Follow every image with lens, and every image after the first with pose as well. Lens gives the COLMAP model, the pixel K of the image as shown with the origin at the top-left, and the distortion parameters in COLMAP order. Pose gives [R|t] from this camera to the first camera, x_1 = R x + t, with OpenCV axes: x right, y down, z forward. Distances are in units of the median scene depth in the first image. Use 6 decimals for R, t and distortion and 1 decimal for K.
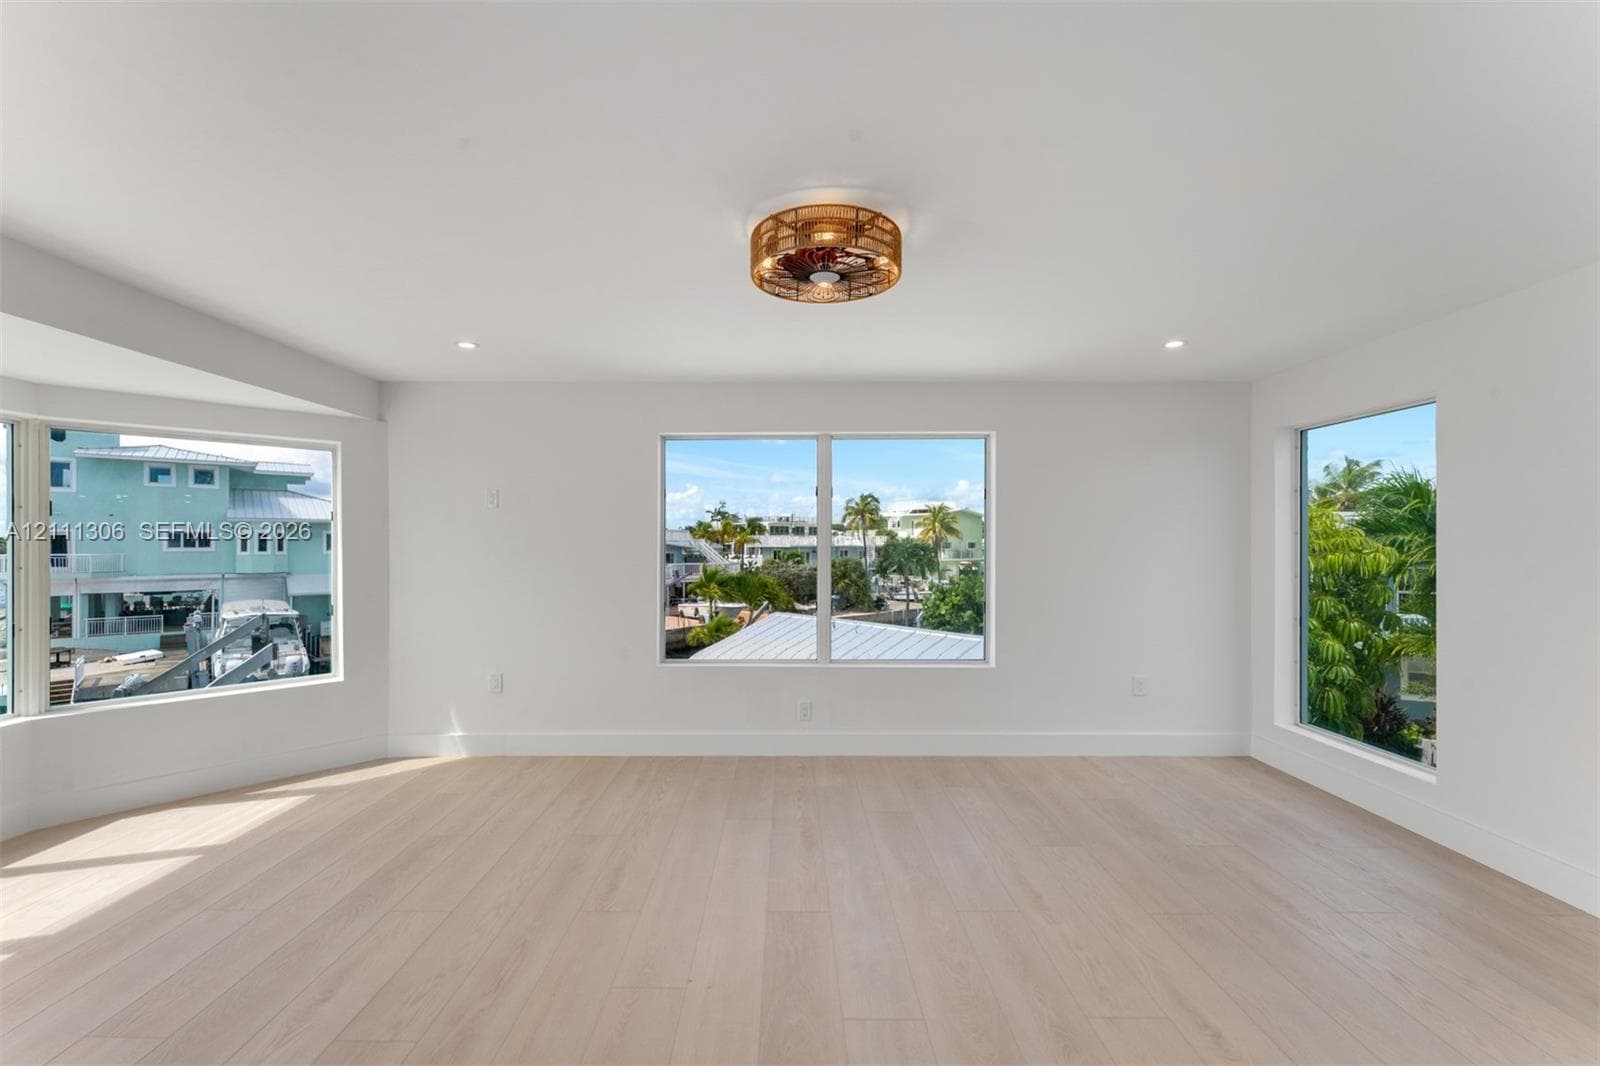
lens RADIAL K [[663.4, 0, 780.1], [0, 663.4, 539.9], [0, 0, 1]] dist [-0.000684, -0.000419]
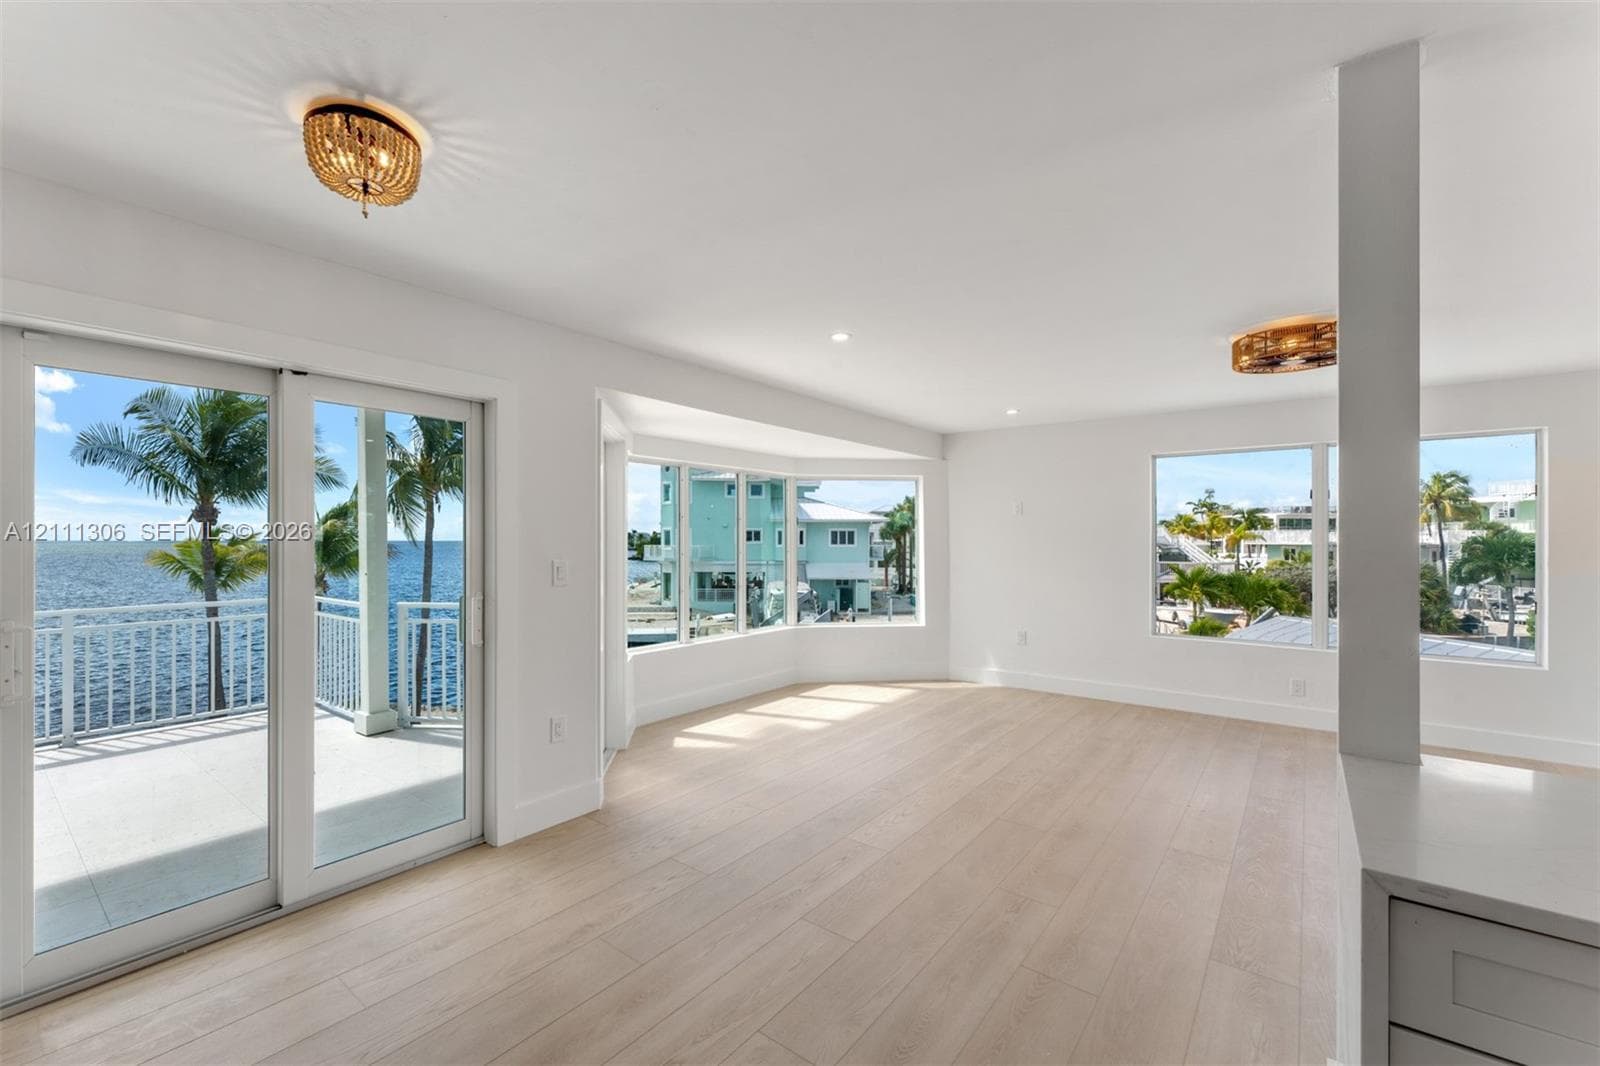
lens RADIAL K [[661.4, 0, 771.0], [0, 661.4, 533.2], [0, 0, 1]] dist [-0.001601, -0.000430]
pose [[0.782363, -0.002522, -0.622818, 0.004141], [0.000270, 0.999993, -0.003710, -0.000437], [0.622823, 0.002734, 0.782358, -0.050475]]
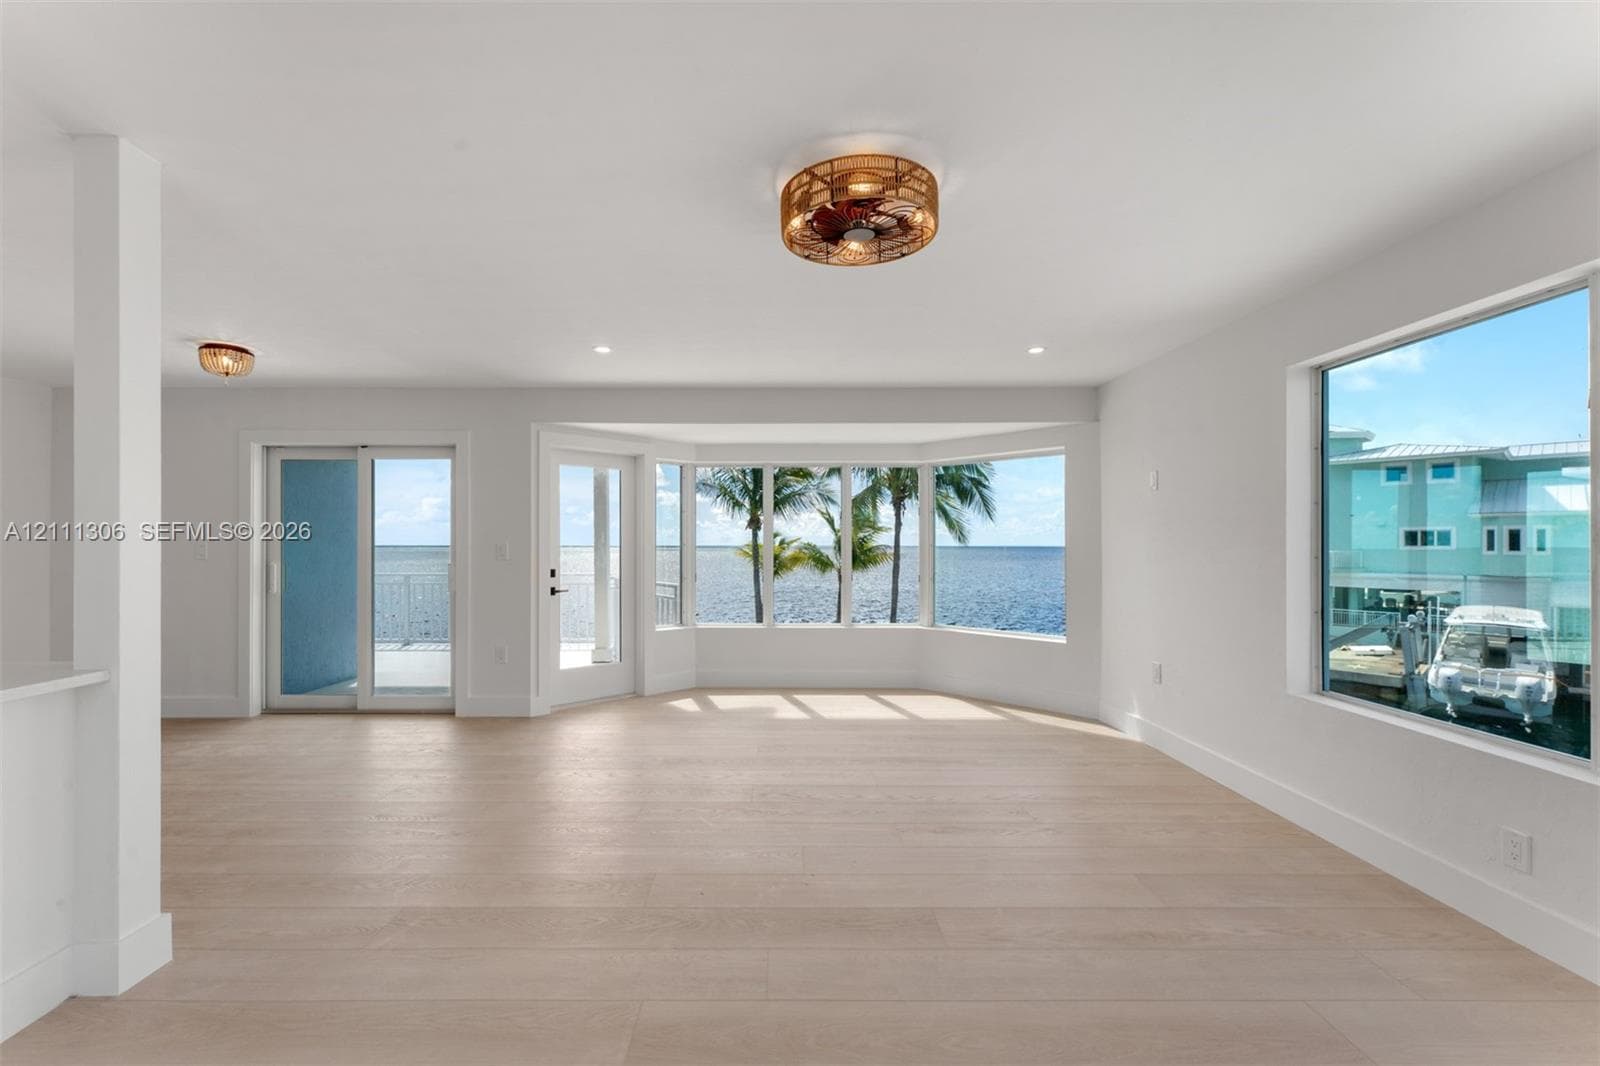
lens RADIAL K [[663.4, 0, 780.1], [0, 663.4, 539.9], [0, 0, 1]] dist [-0.000684, -0.000419]
pose [[0.012140, -0.004342, -0.999917, 0.058188], [0.004205, 0.999982, -0.004292, 0.002822], [0.999917, -0.004152, 0.012159, 0.049608]]
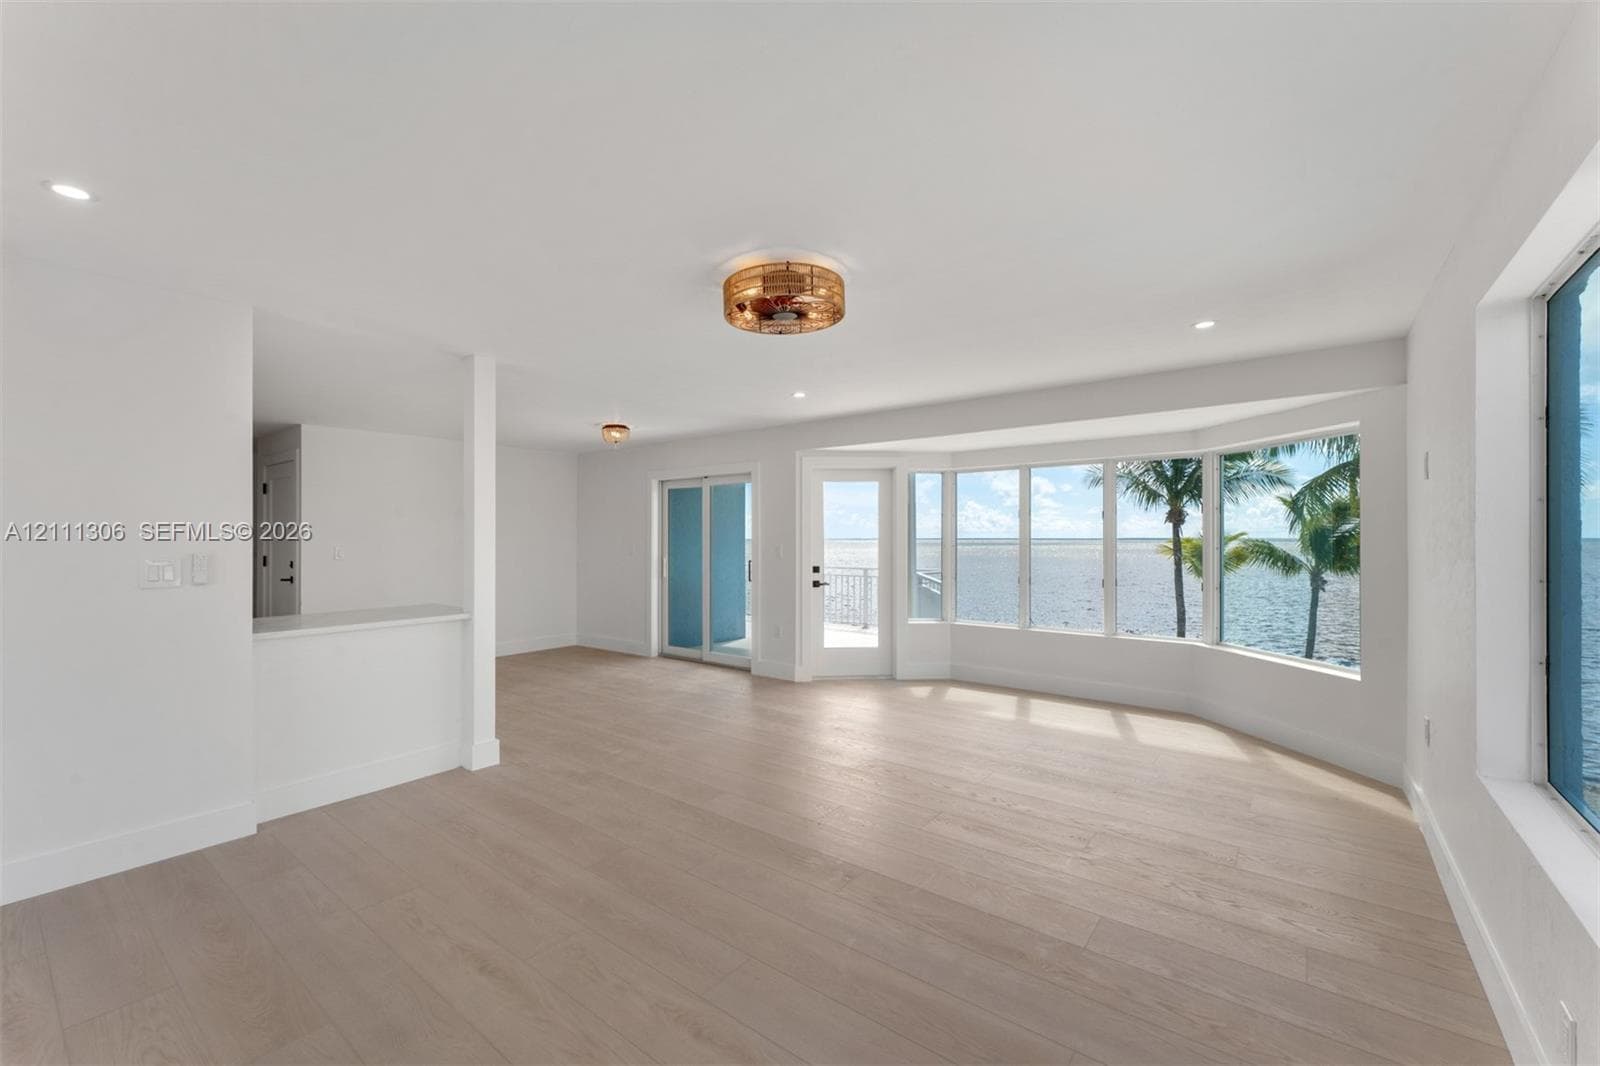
lens RADIAL K [[654.7, 0, 784.0], [0, 654.7, 529.5], [0, 0, 1]] dist [-0.000391, -0.000051]
pose [[-0.615976, -0.005900, -0.787743, 0.058280], [0.007600, 0.999881, -0.013432, 0.000932], [0.787729, -0.014261, -0.615857, 0.099166]]
